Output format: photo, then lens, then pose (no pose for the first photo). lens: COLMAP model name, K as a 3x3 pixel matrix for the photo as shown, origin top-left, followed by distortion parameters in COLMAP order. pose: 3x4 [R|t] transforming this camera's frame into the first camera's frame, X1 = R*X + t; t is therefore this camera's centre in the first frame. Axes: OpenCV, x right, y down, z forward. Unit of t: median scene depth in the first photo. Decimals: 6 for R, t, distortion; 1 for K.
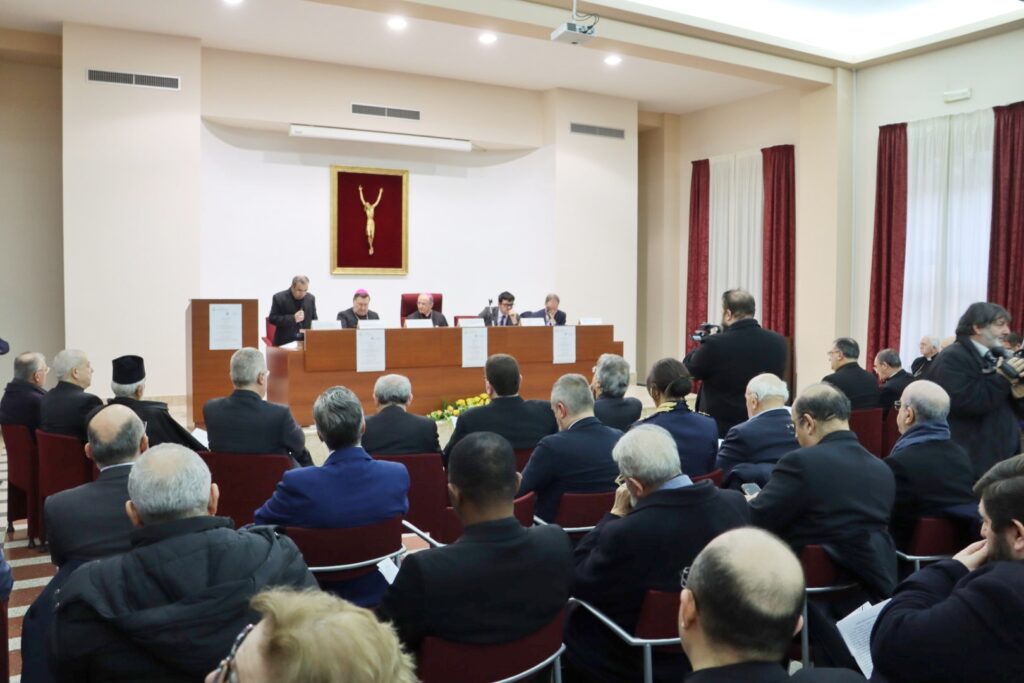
lens RADIAL K [[848.3, 0, 512.0], [0, 848.3, 341.5], [0, 0, 1]] dist [-0.138658, 0.114535]
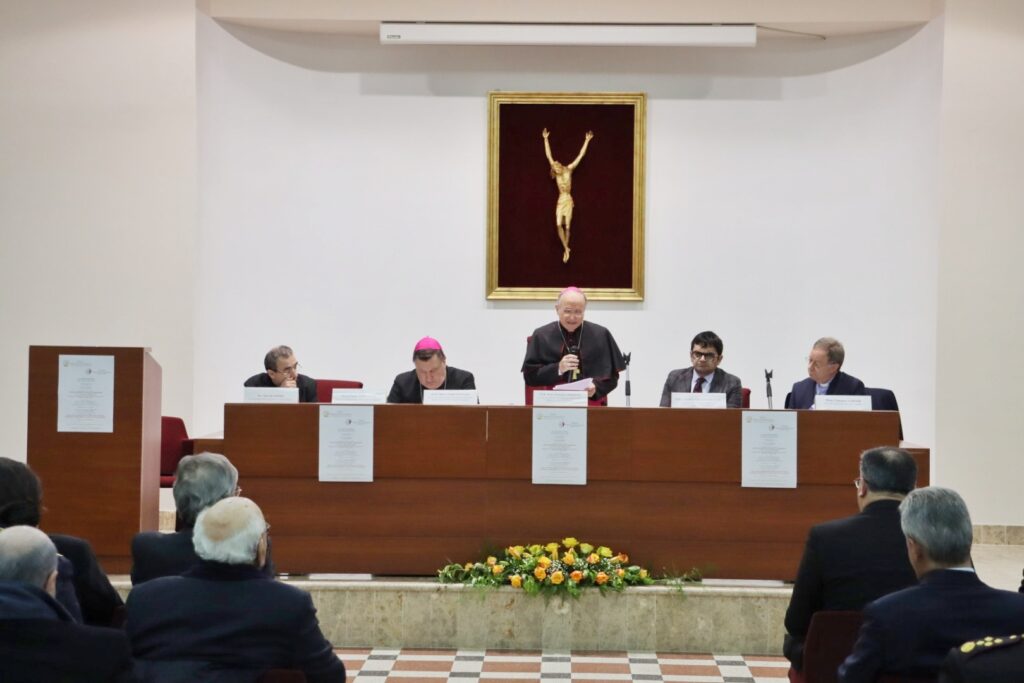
lens RADIAL K [[1851.4, 0, 512.0], [0, 1851.4, 341.5], [0, 0, 1]] dist [0.248891, 0.049278]
pose [[0.859763, 0.010460, -0.510586, 0.393358], [-0.035861, 0.998559, -0.039930, -0.008253], [0.509432, 0.052640, 0.858899, 0.013005]]
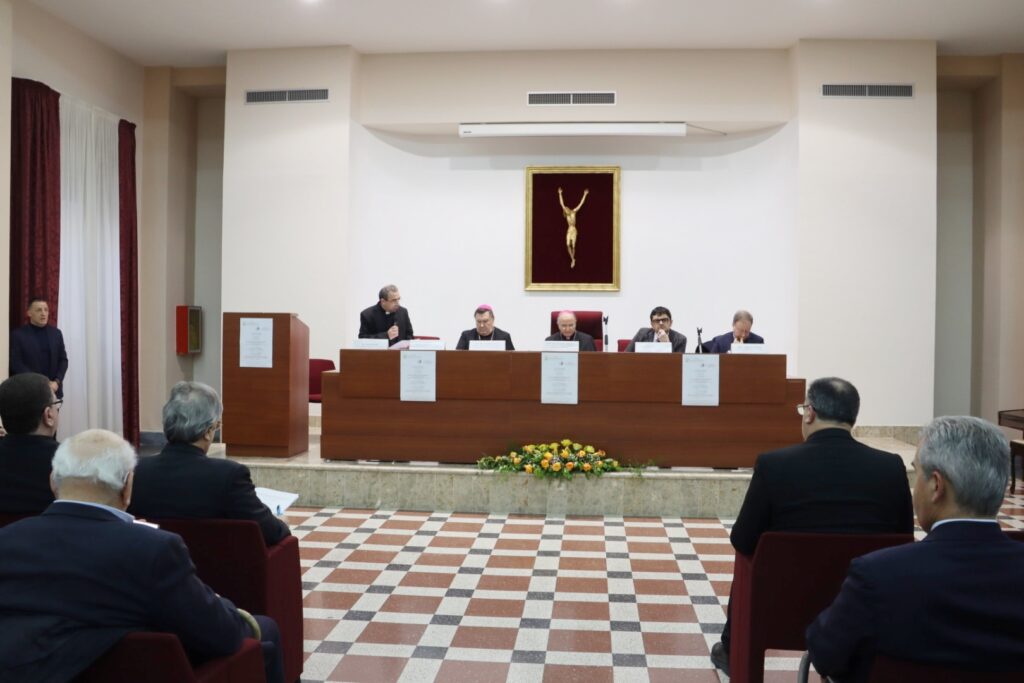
lens RADIAL K [[848.3, 0, 512.0], [0, 848.3, 341.5], [0, 0, 1]] dist [-0.138658, 0.114535]
pose [[0.825464, 0.015896, -0.564231, 0.274351], [-0.036920, 0.998983, -0.025869, -0.003745], [0.563246, 0.042185, 0.825212, 0.267123]]
